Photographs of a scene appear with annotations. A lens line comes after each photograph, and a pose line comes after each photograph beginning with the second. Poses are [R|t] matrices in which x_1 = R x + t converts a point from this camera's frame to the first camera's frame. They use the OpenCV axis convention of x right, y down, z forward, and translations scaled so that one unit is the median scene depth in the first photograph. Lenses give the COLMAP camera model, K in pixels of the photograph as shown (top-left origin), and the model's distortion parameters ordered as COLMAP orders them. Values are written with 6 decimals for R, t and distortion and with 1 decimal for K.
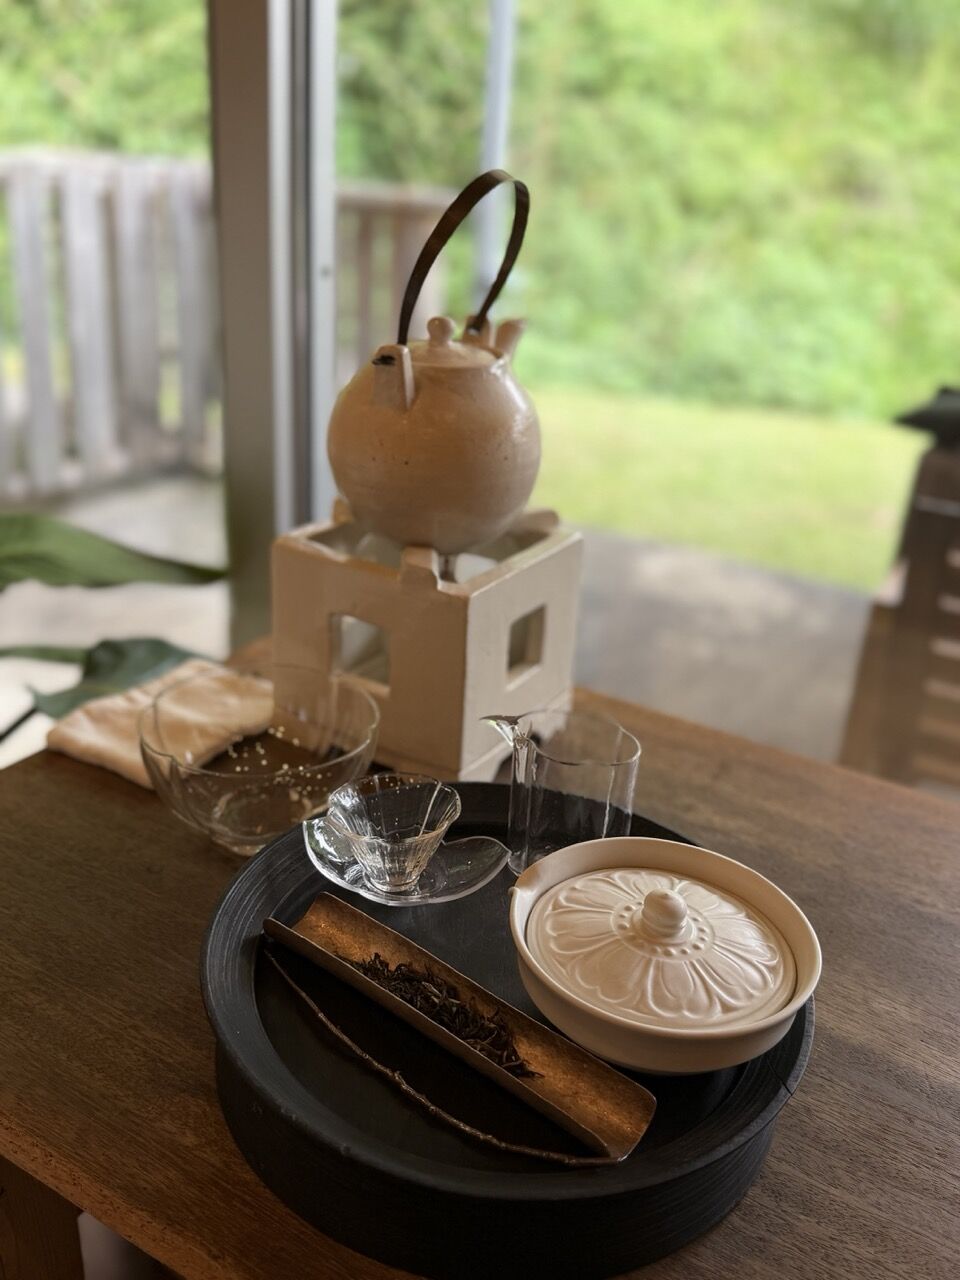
lens RADIAL K [[1188.6, 0, 480.0], [0, 1188.6, 640.0], [0, 0, 1]] dist [-0.003000, -0.007185]
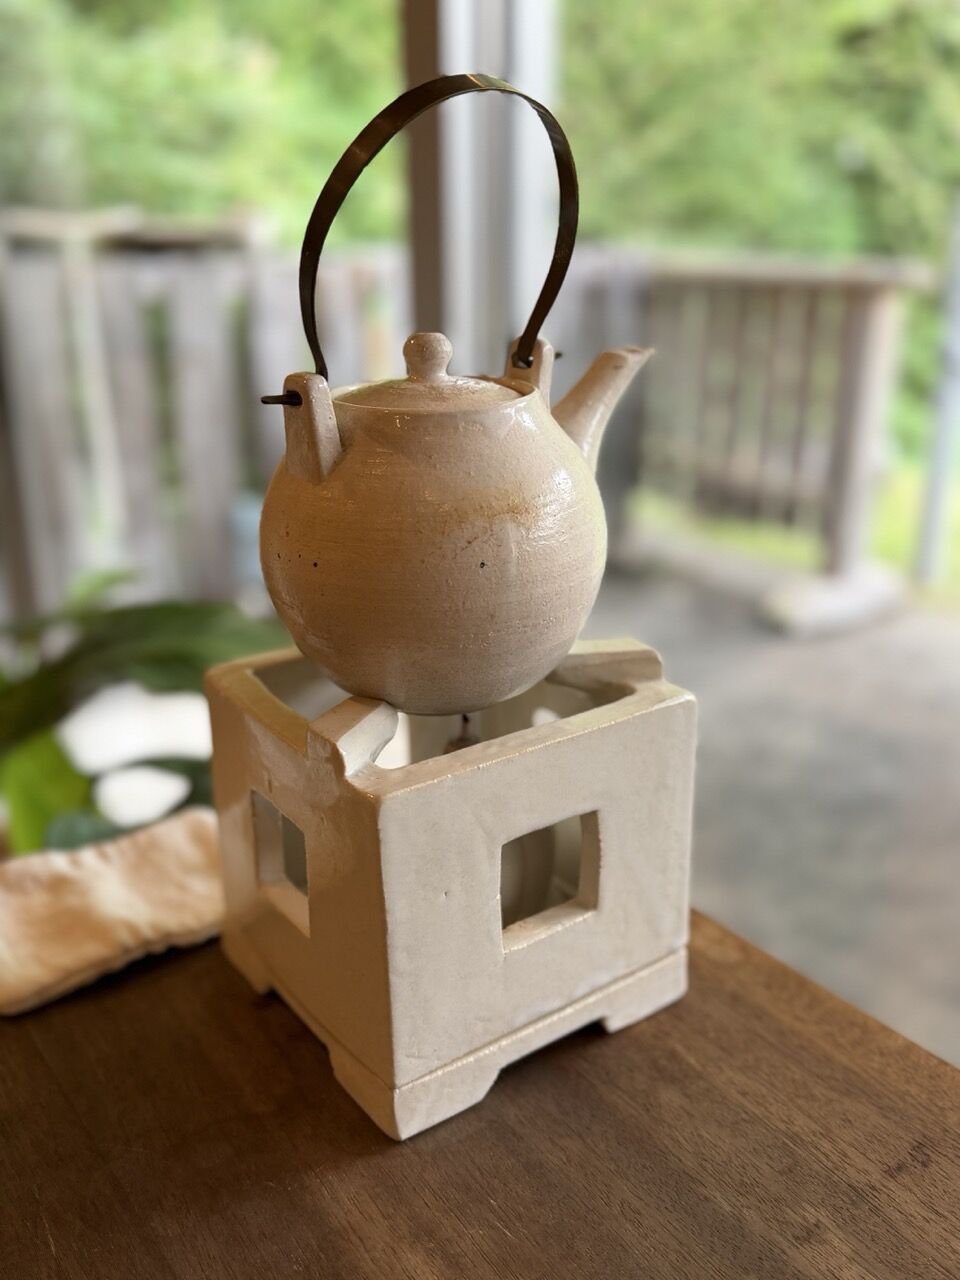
lens RADIAL K [[1214.9, 0, 480.9], [0, 1214.9, 609.1], [0, 0, 1]] dist [-0.010594, -0.015966]
pose [[0.919586, 0.063559, -0.387713, 0.239082], [-0.104415, 0.990876, -0.085216, -0.075832], [0.378760, 0.118846, 0.917833, 0.428635]]
